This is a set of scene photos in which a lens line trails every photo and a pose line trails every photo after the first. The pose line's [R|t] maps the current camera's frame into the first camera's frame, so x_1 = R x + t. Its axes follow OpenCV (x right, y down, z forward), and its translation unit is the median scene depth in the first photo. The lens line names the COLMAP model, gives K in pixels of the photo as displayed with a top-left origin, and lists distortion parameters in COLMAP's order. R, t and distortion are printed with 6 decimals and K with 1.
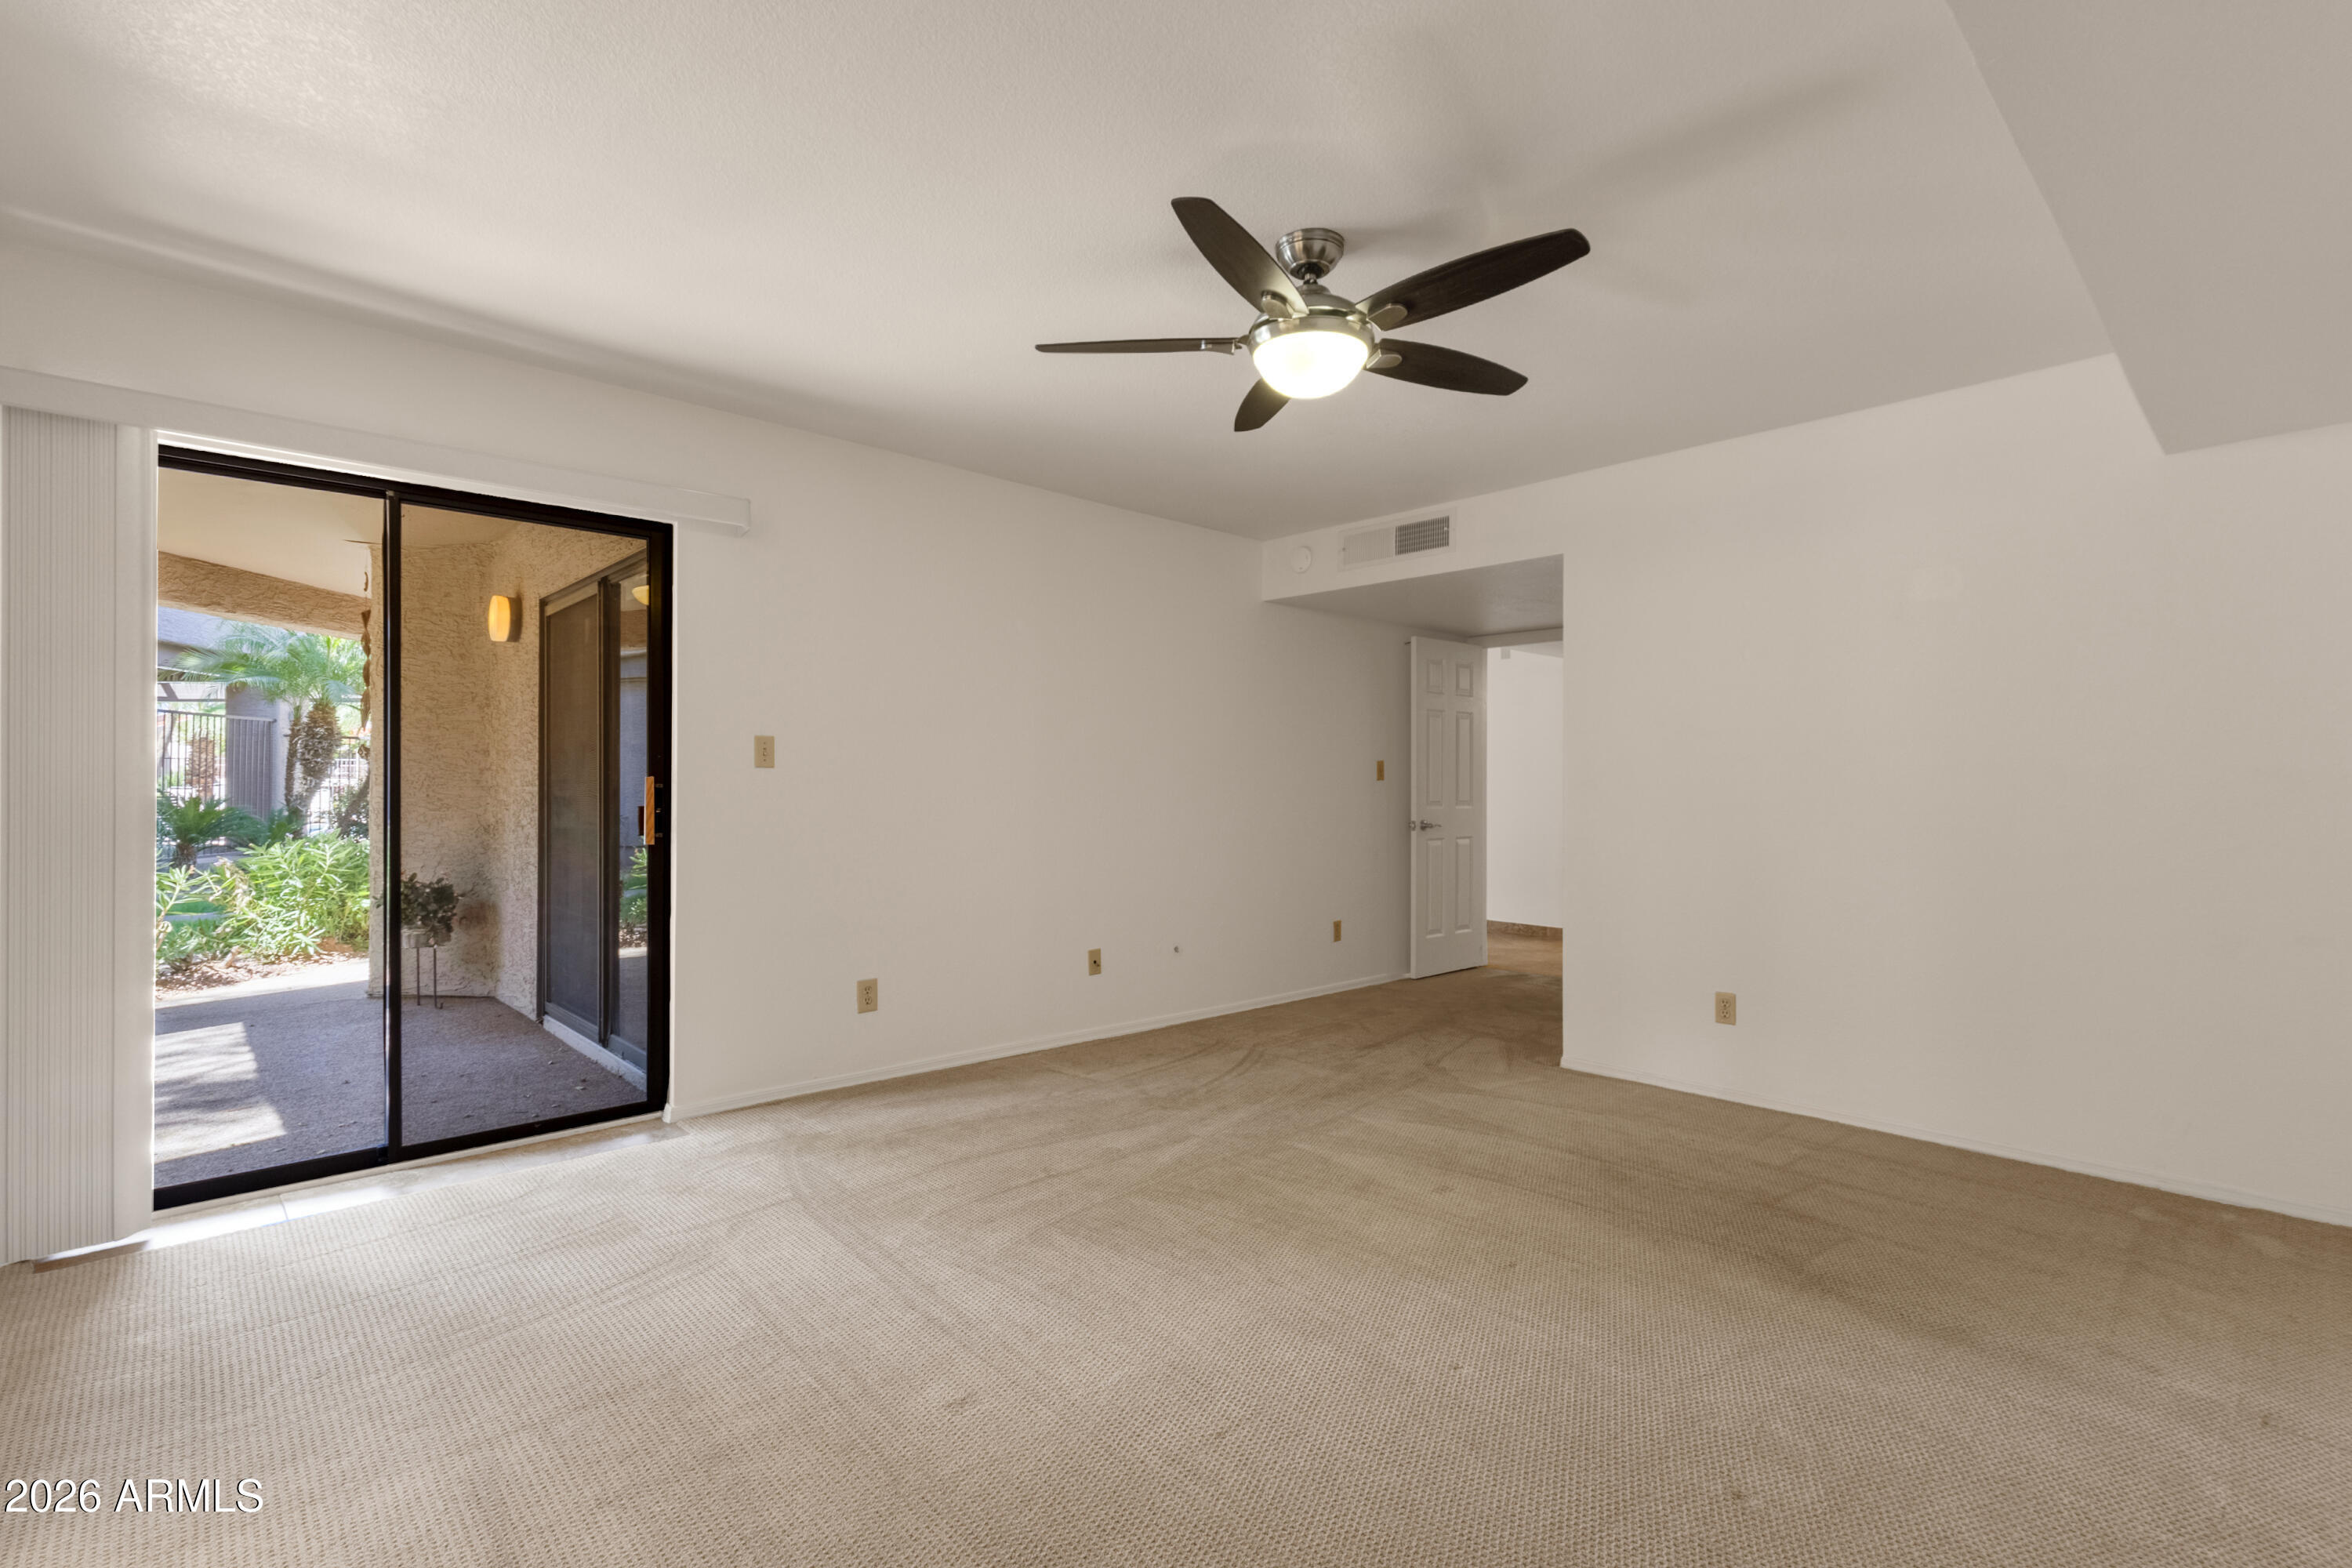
lens RADIAL K [[1086.4, 0, 1172.9], [0, 1086.4, 763.7], [0, 0, 1]] dist [-0.002210, 0.000146]
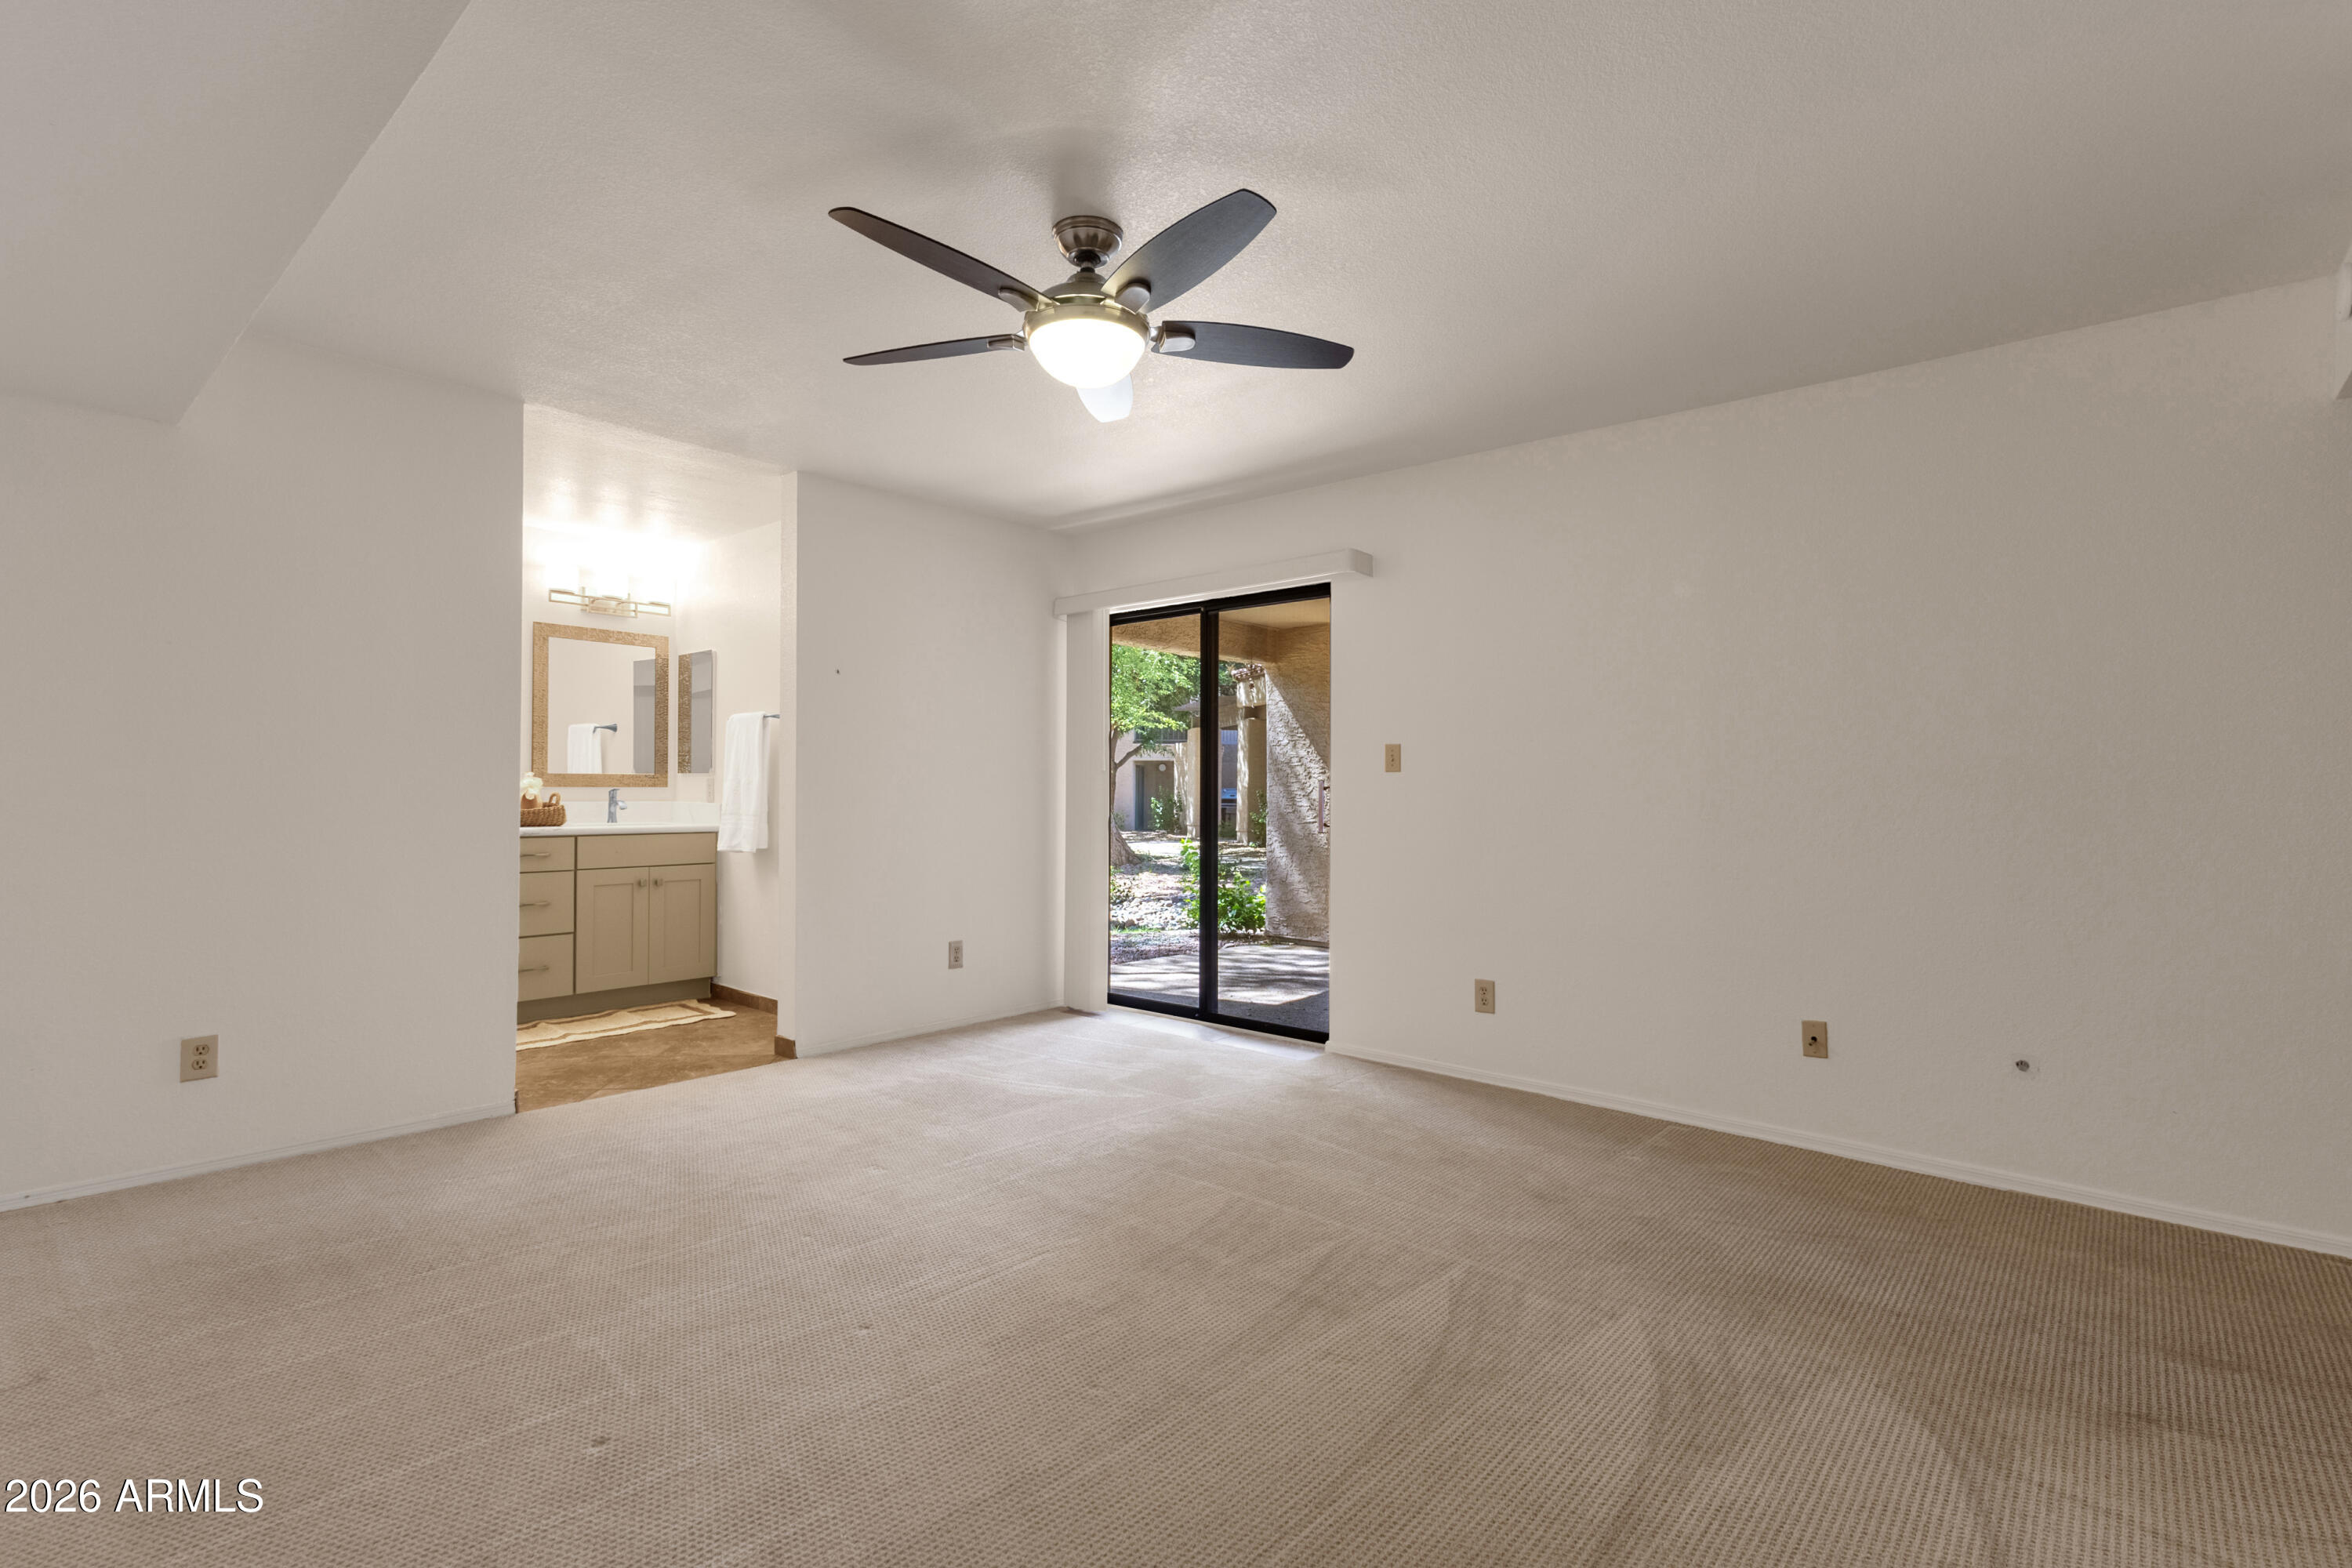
lens RADIAL K [[1086.4, 0, 1172.9], [0, 1086.4, 763.7], [0, 0, 1]] dist [-0.002210, 0.000146]
pose [[0.092653, -0.025694, -0.995367, 0.744114], [0.016816, 0.999565, -0.024238, 0.018981], [0.995556, -0.014493, 0.093045, 0.661677]]
